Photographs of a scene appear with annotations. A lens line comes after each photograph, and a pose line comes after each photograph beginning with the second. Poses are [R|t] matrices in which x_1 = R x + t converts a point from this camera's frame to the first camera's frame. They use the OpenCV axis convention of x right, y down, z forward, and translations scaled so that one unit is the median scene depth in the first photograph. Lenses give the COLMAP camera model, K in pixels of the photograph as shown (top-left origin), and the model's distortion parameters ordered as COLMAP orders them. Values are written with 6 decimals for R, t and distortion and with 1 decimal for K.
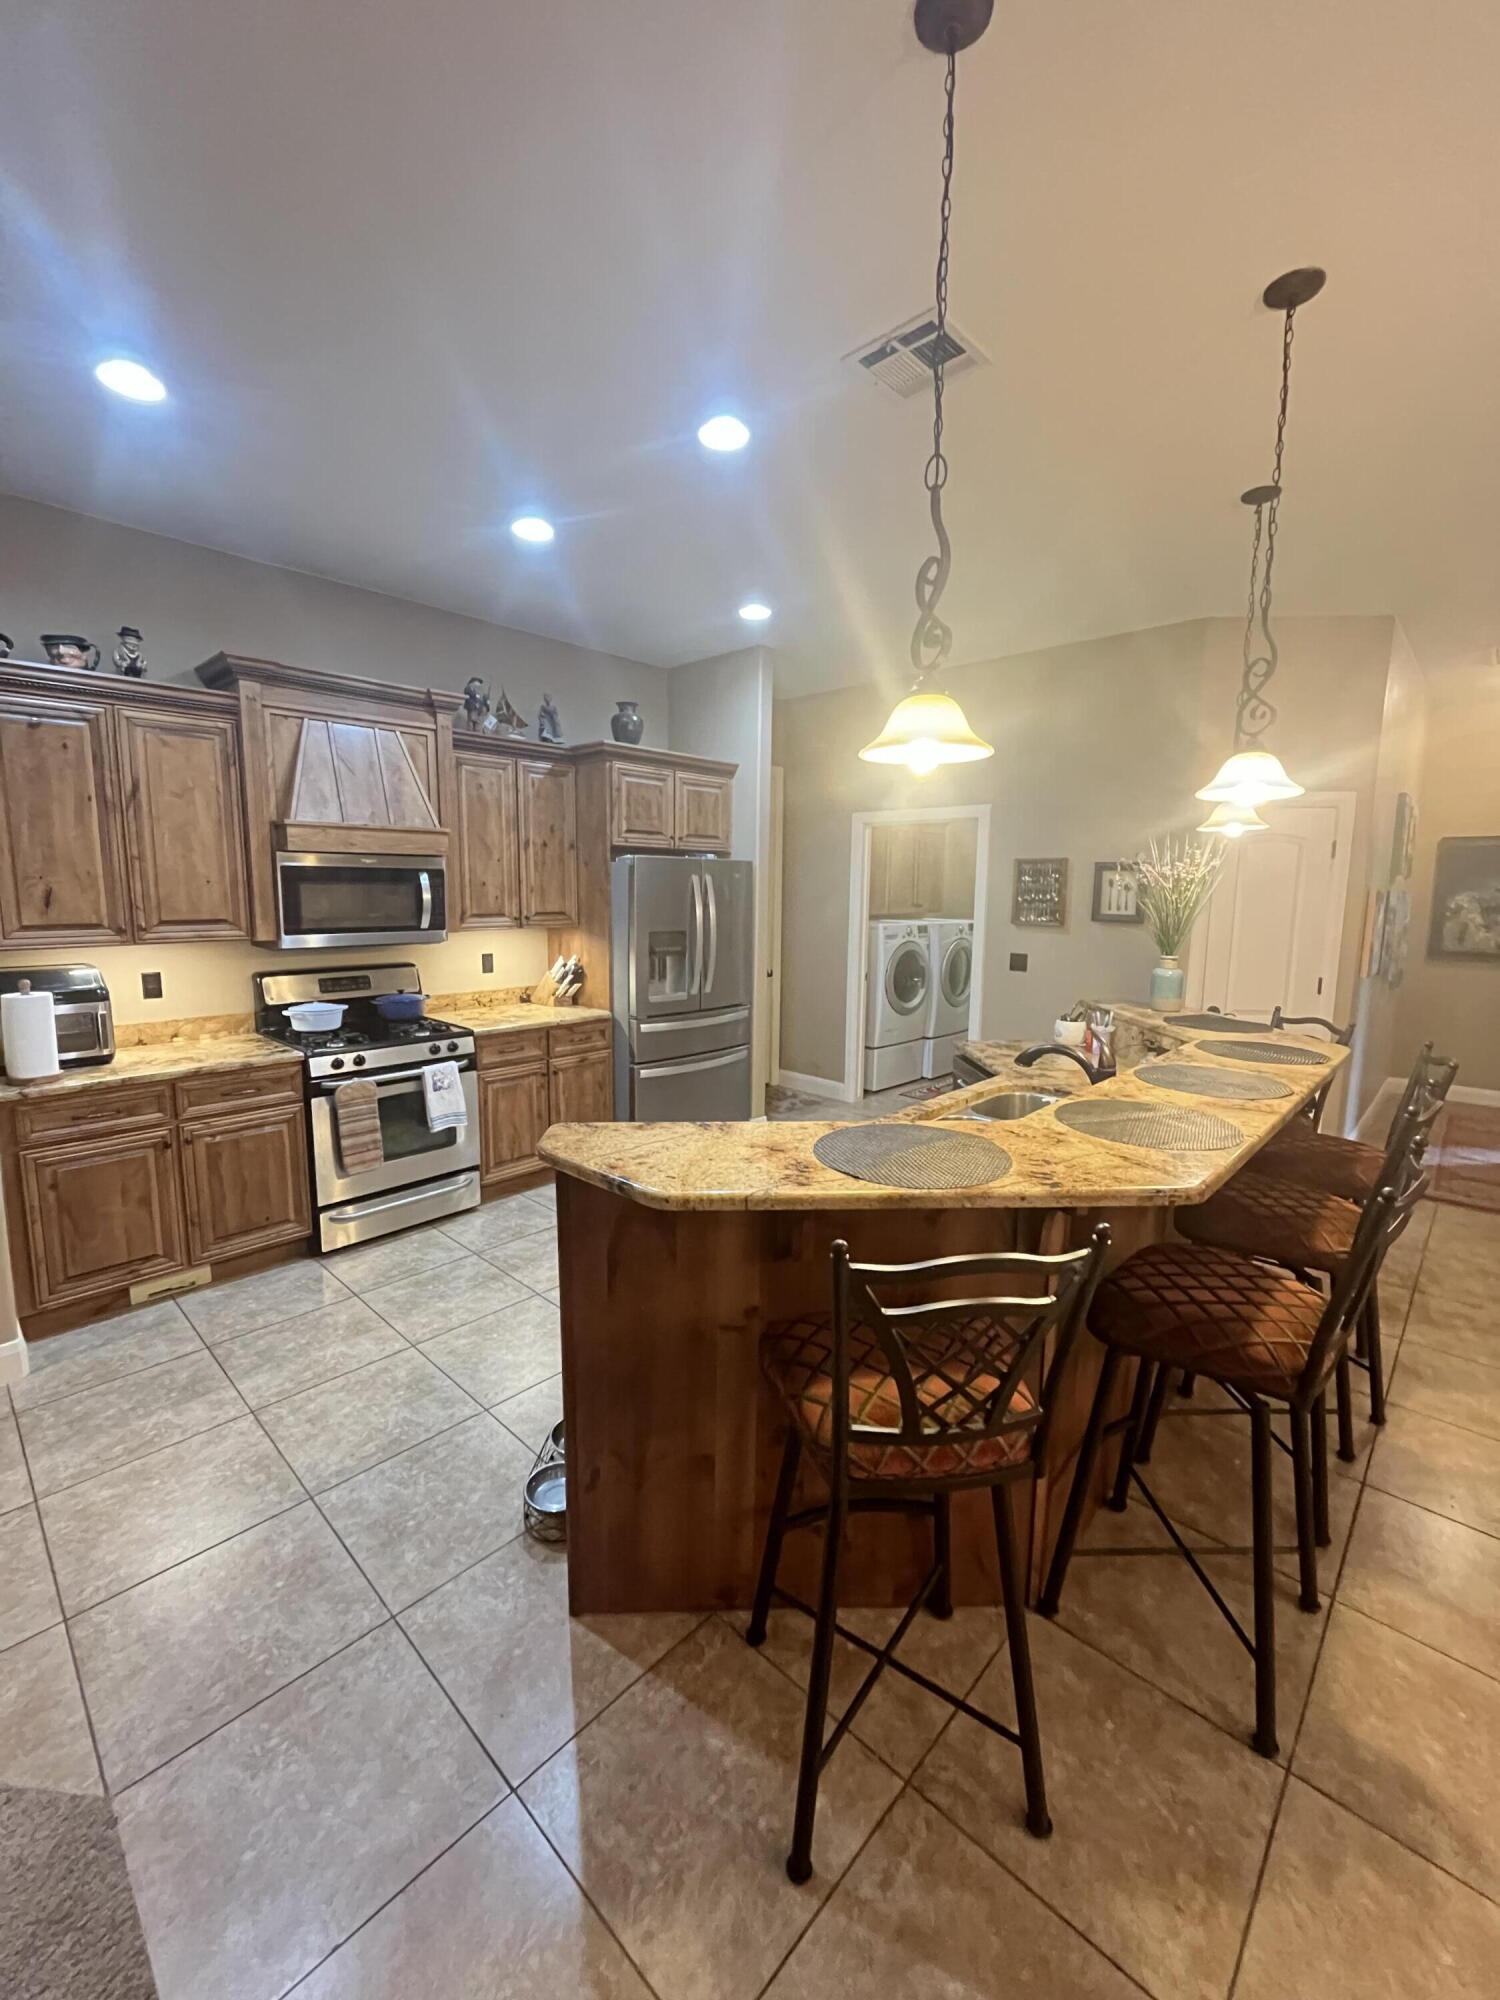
lens RADIAL K [[811.4, 0, 750.8], [0, 811.4, 997.9], [0, 0, 1]] dist [-0.004200, 0.000126]
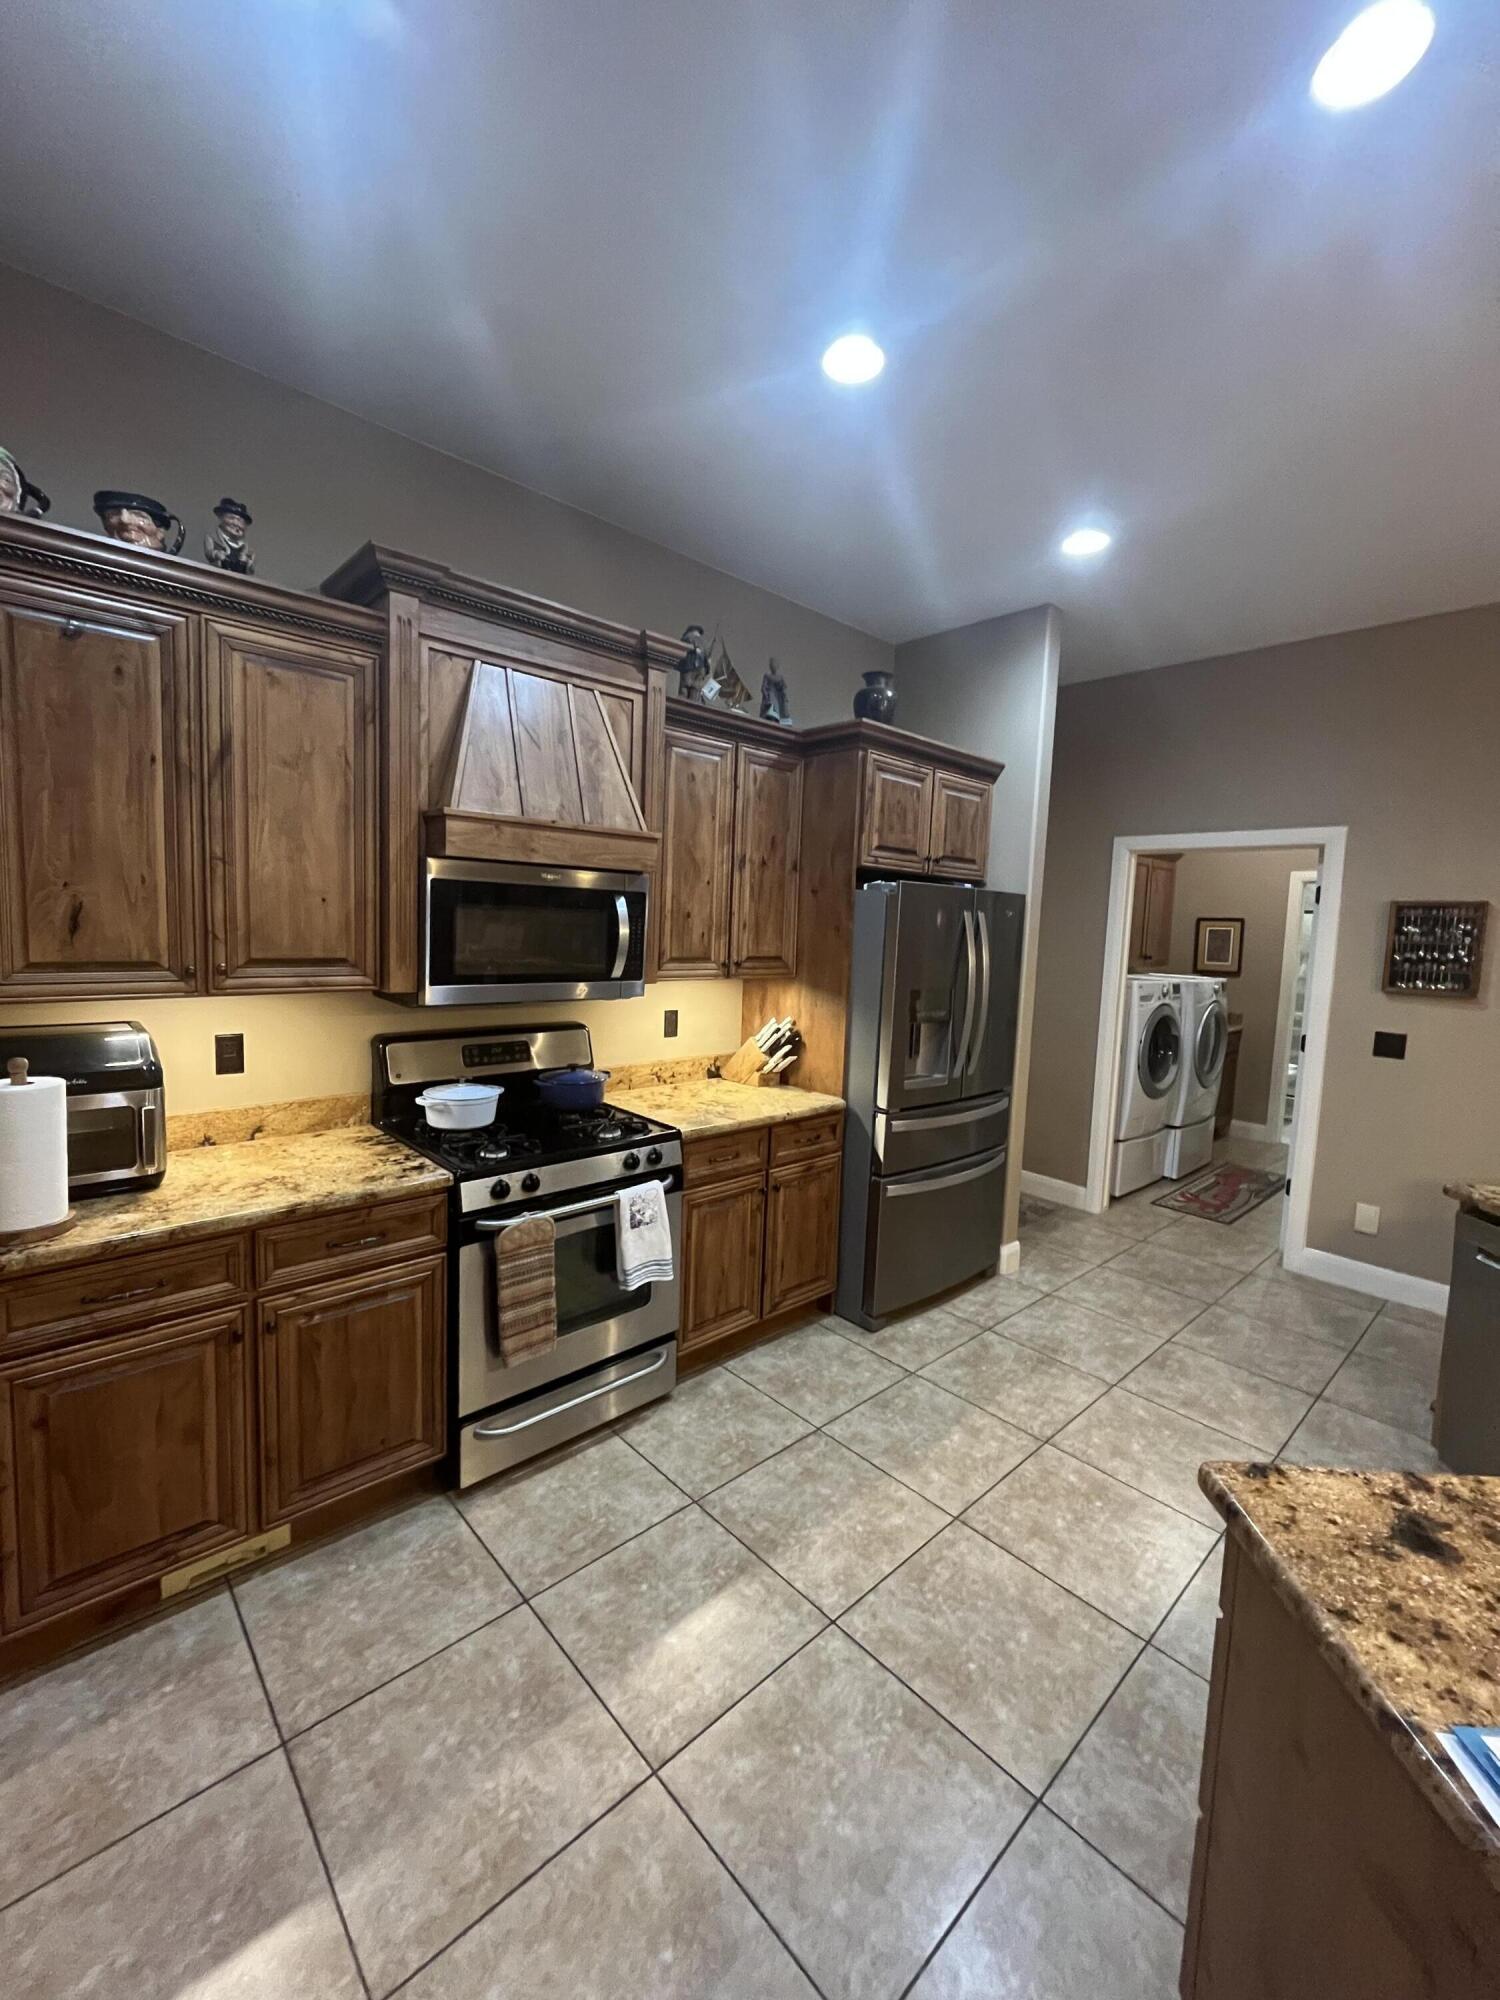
lens RADIAL K [[811.4, 0, 748.5], [0, 811.4, 997.7], [0, 0, 1]] dist [-0.004200, 0.000126]
pose [[0.997094, 0.034026, -0.068166, -0.276789], [-0.037193, 0.998261, -0.045732, -0.047439], [0.066491, 0.048135, 0.996625, 0.370853]]
